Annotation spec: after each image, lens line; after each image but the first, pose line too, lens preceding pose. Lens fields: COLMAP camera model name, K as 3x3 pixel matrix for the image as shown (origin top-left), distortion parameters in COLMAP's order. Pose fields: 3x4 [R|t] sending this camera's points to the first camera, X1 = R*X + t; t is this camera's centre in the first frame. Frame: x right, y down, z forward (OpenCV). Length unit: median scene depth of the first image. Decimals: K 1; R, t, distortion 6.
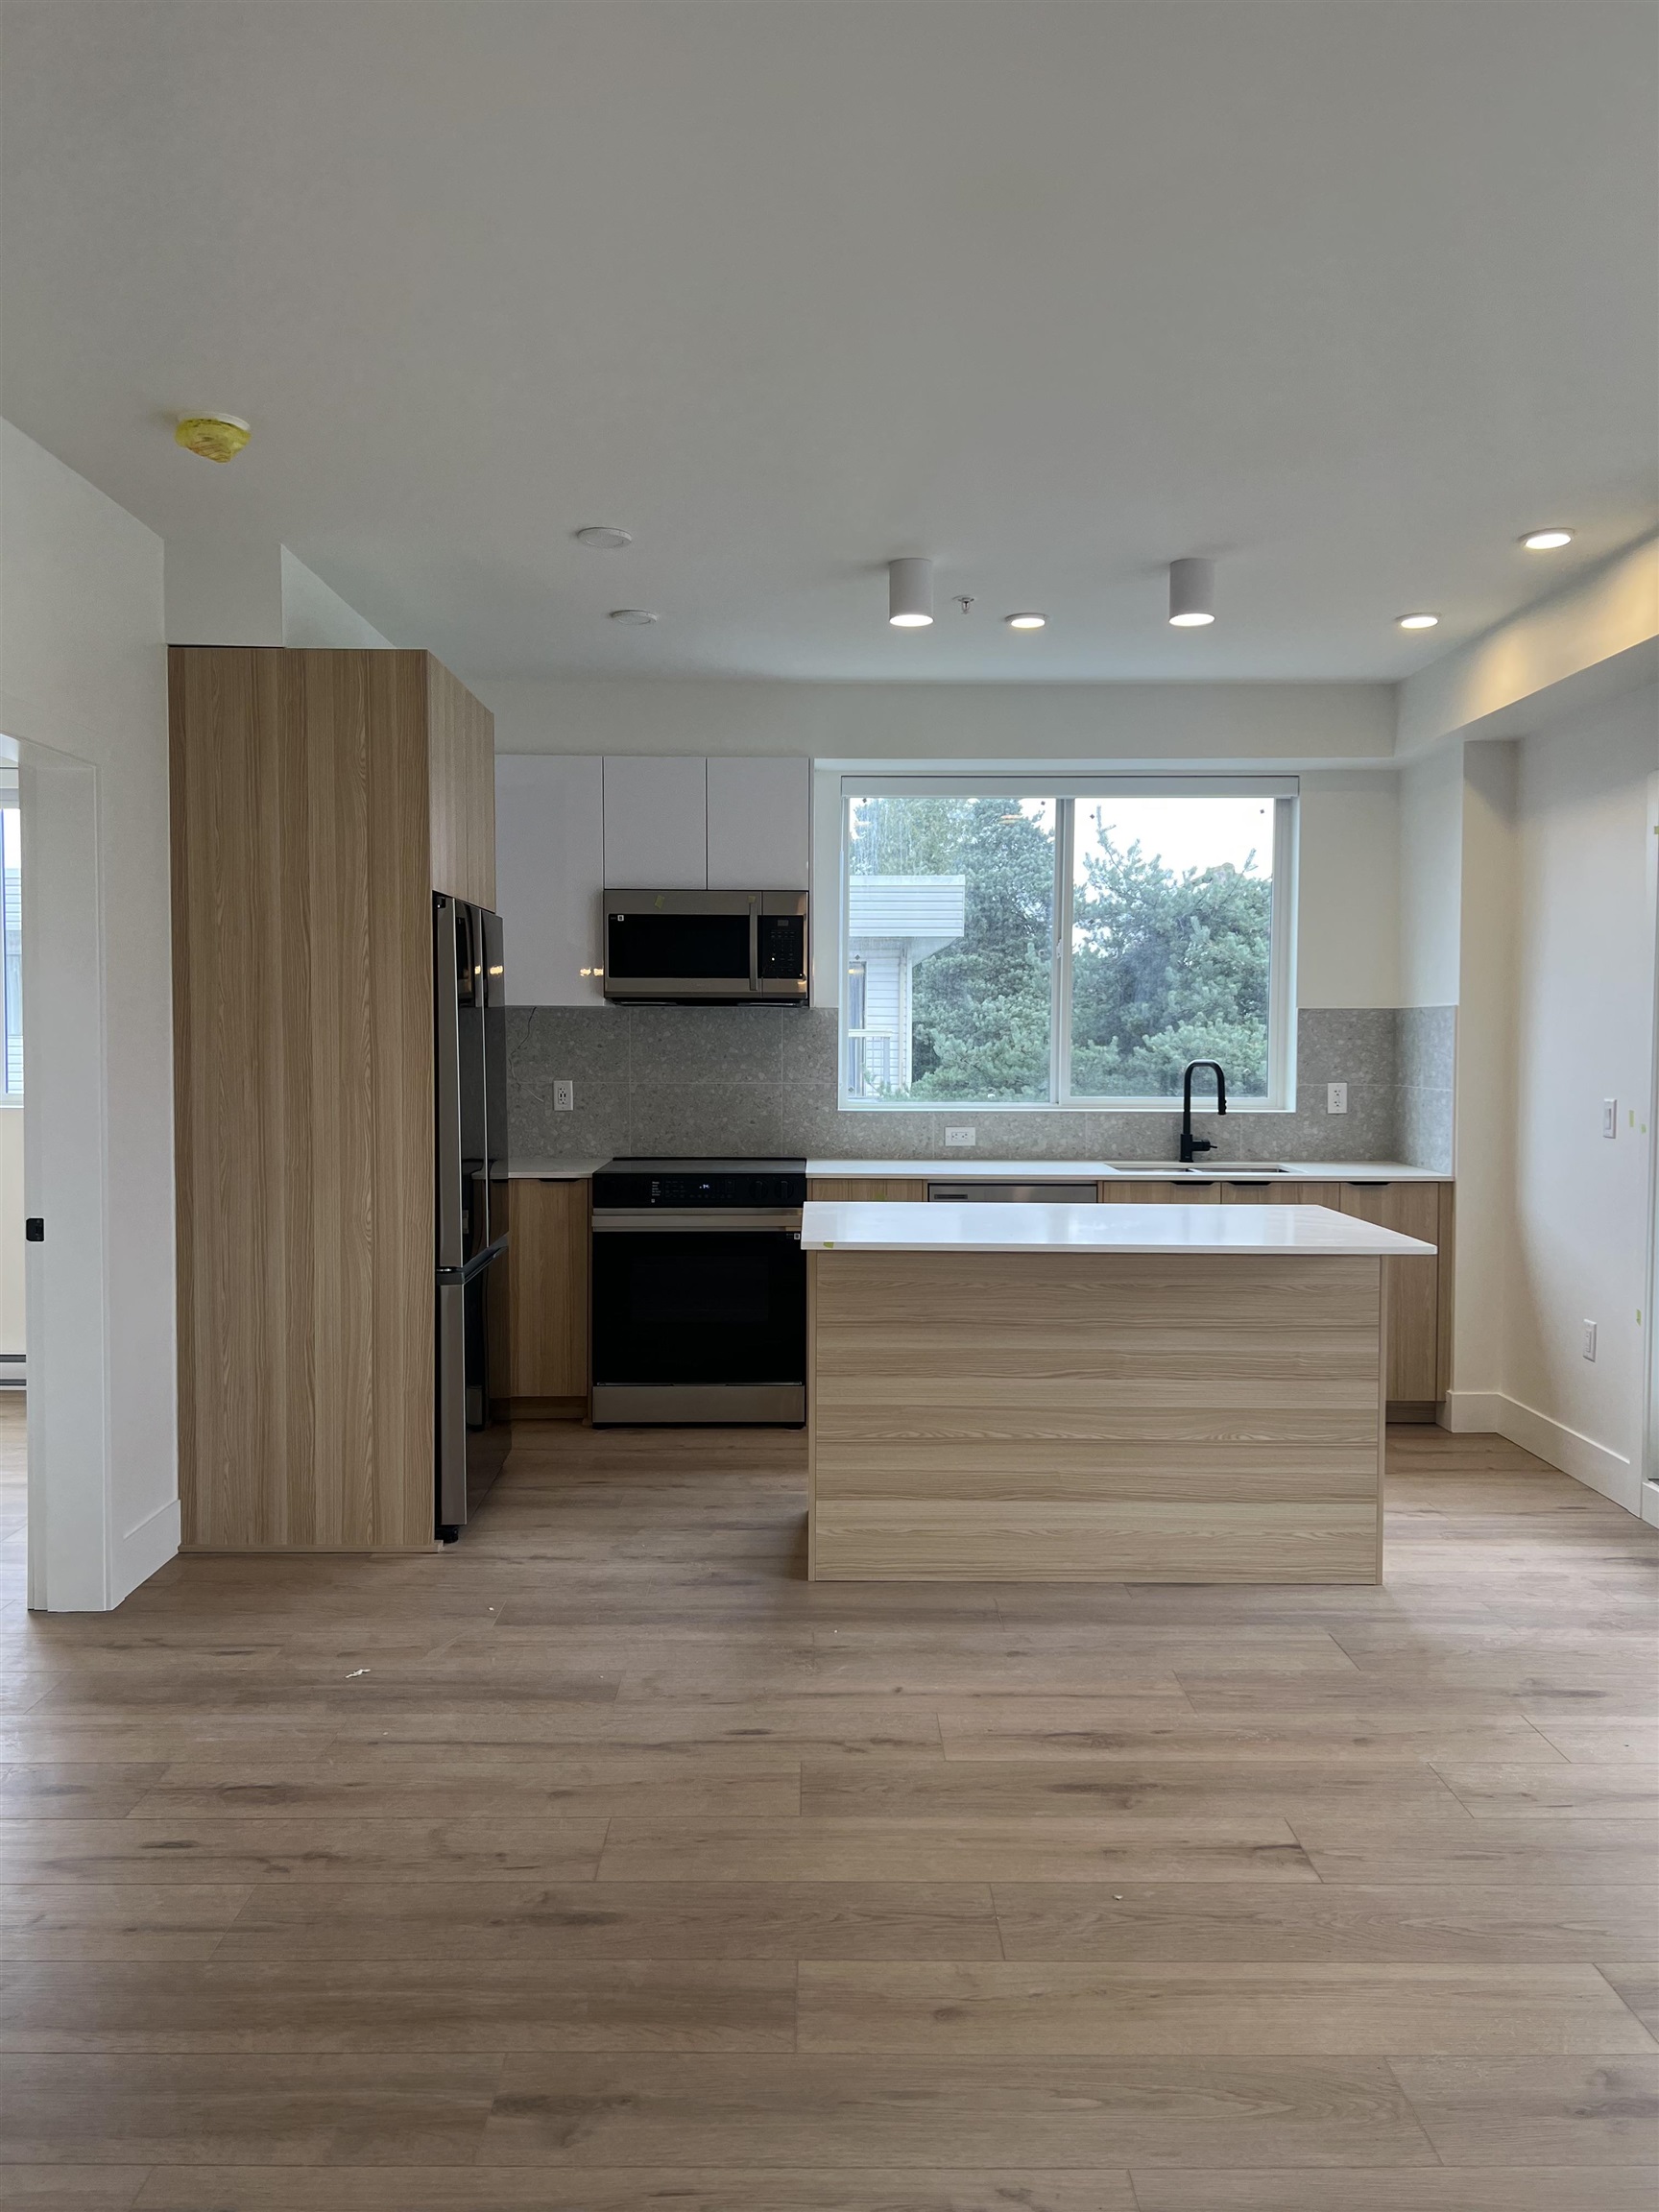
lens RADIAL K [[1656.5, 0, 820.2], [0, 1656.5, 1098.7], [0, 0, 1]] dist [0.066136, -0.072310]
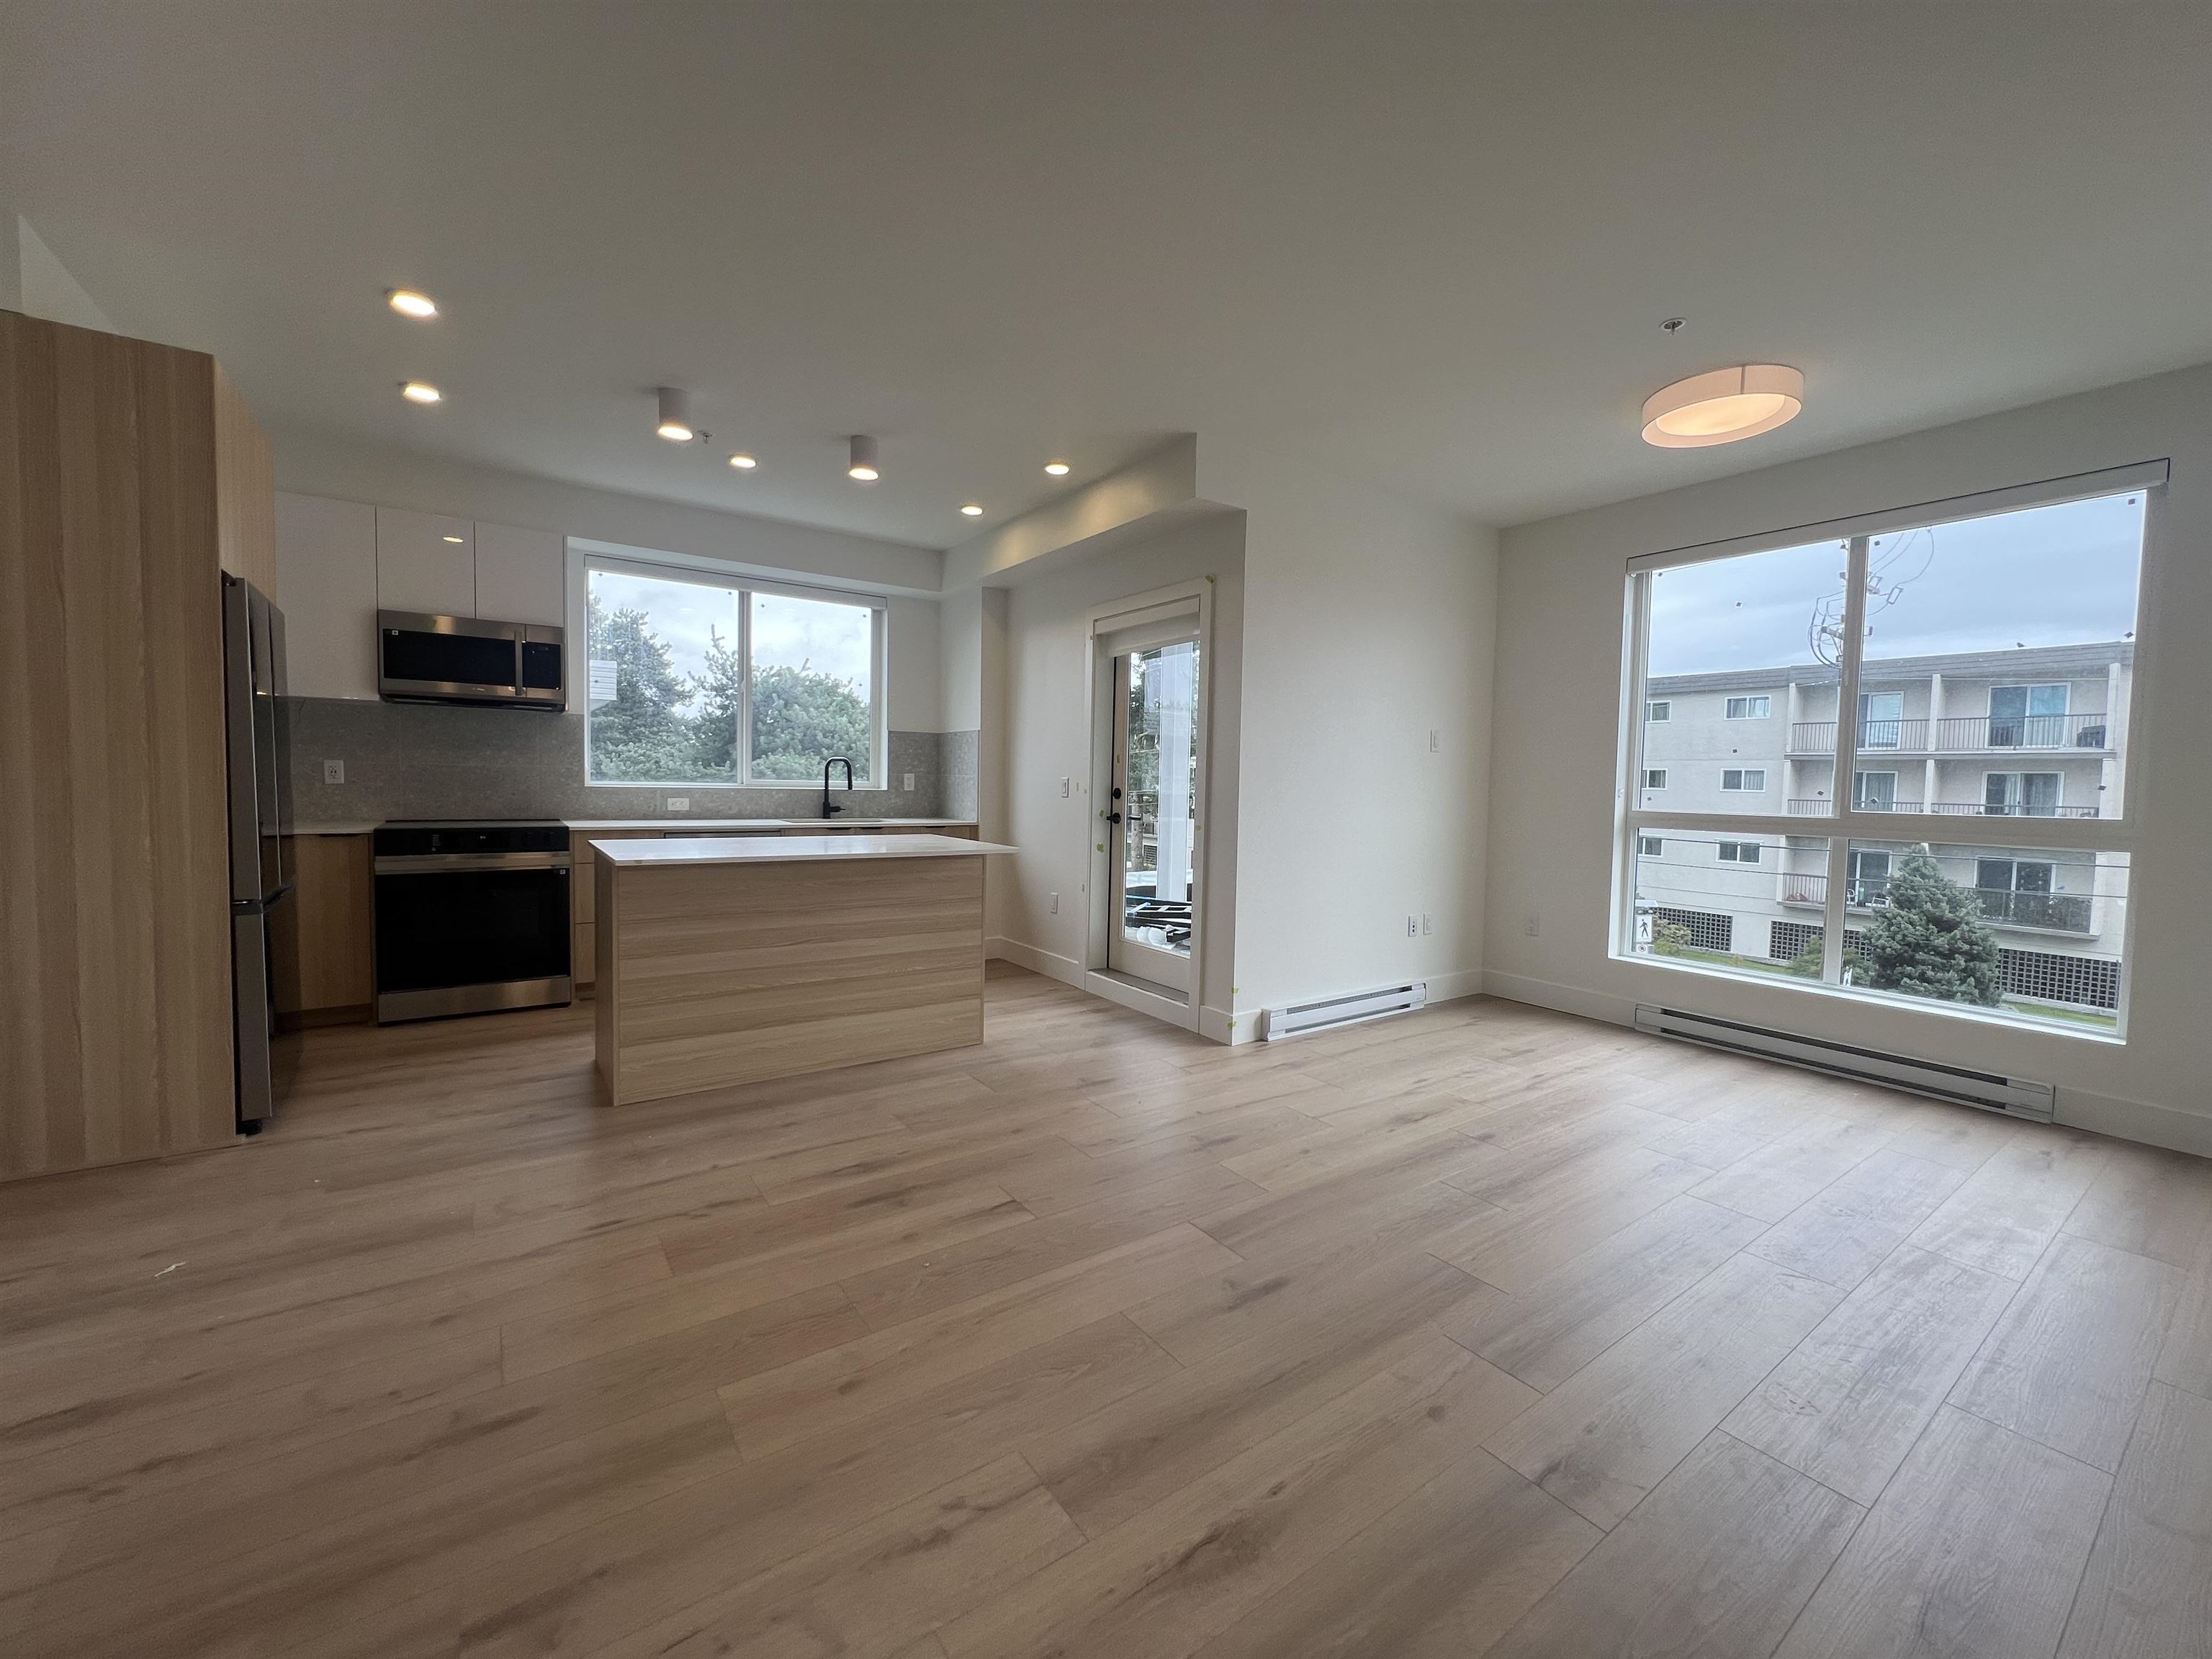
lens RADIAL K [[879.1, 0, 1098.9], [0, 879.1, 823.9], [0, 0, 1]] dist [-0.000159, 0.000218]
pose [[0.821284, -0.013168, 0.570368, -0.085952], [0.003185, 0.999824, 0.018497, 0.039806], [-0.570511, -0.013375, 0.821181, 0.162871]]
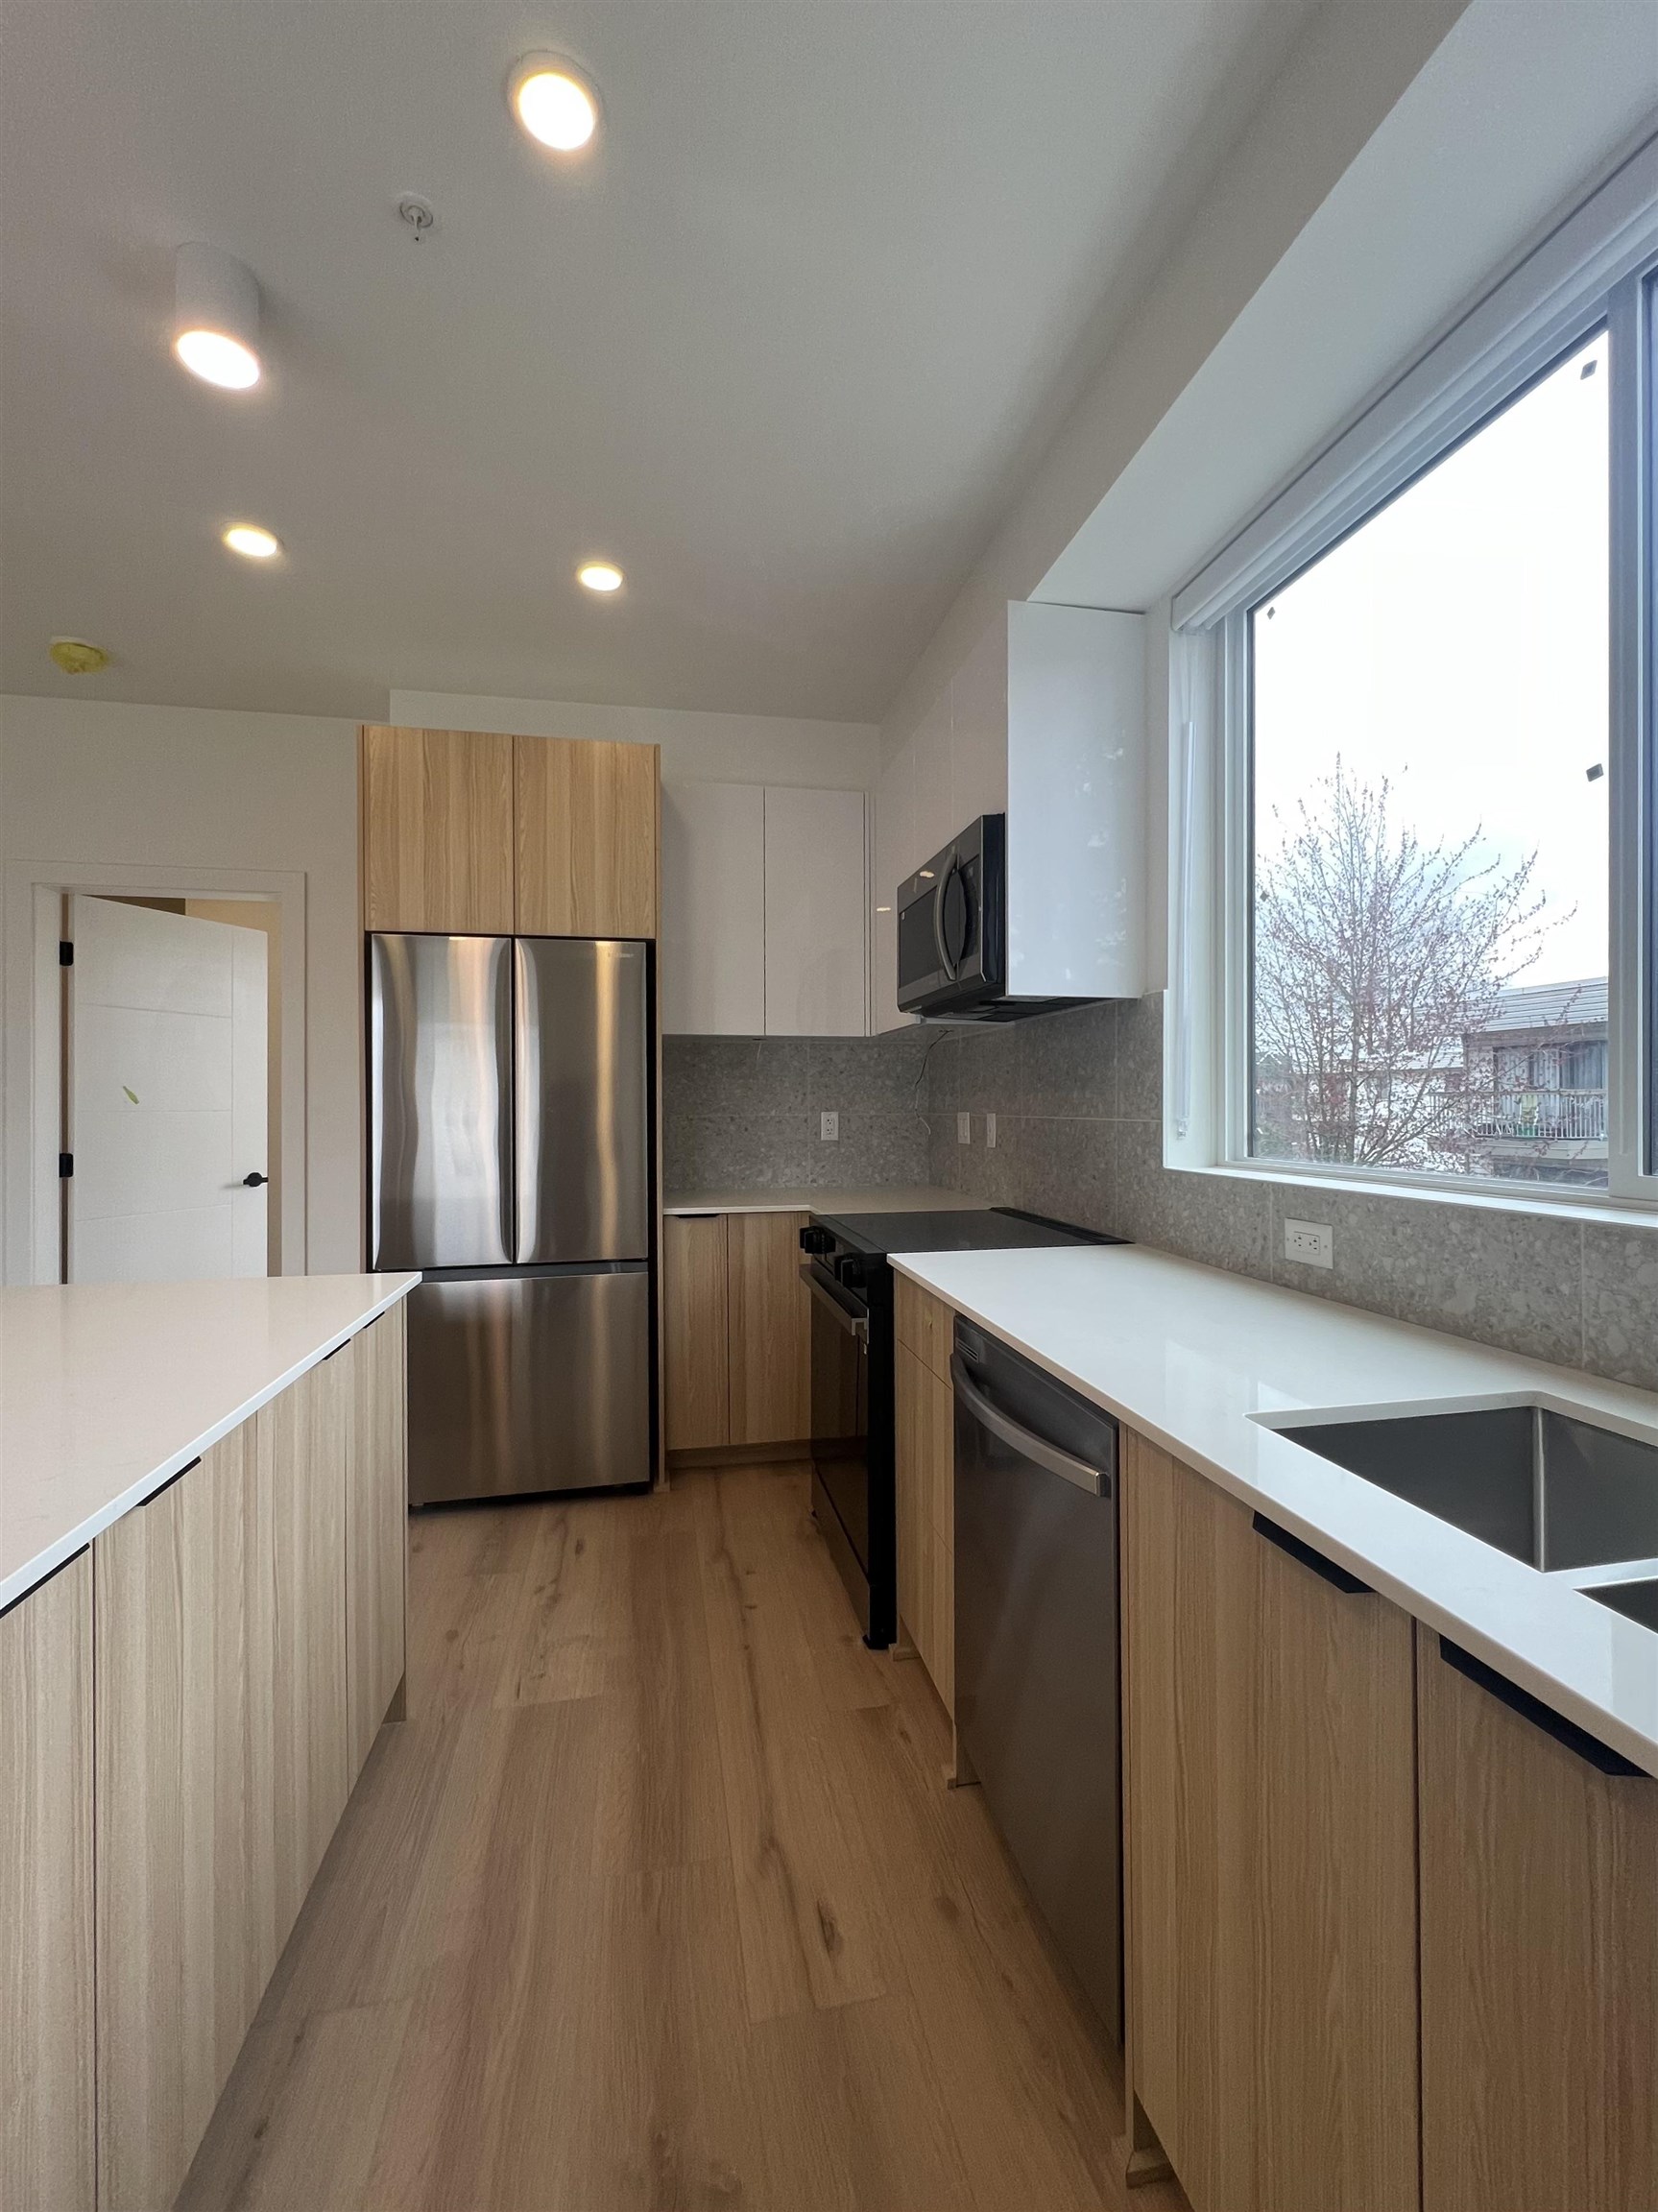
lens RADIAL K [[879.1, 0, 829.0], [0, 879.1, 1106.0], [0, 0, 1]] dist [-0.000159, 0.000218]
pose [[0.201154, -0.003808, -0.979552, 0.421575], [-0.033423, 0.999383, -0.010748, -0.010329], [0.978989, 0.034902, 0.200903, 1.194778]]
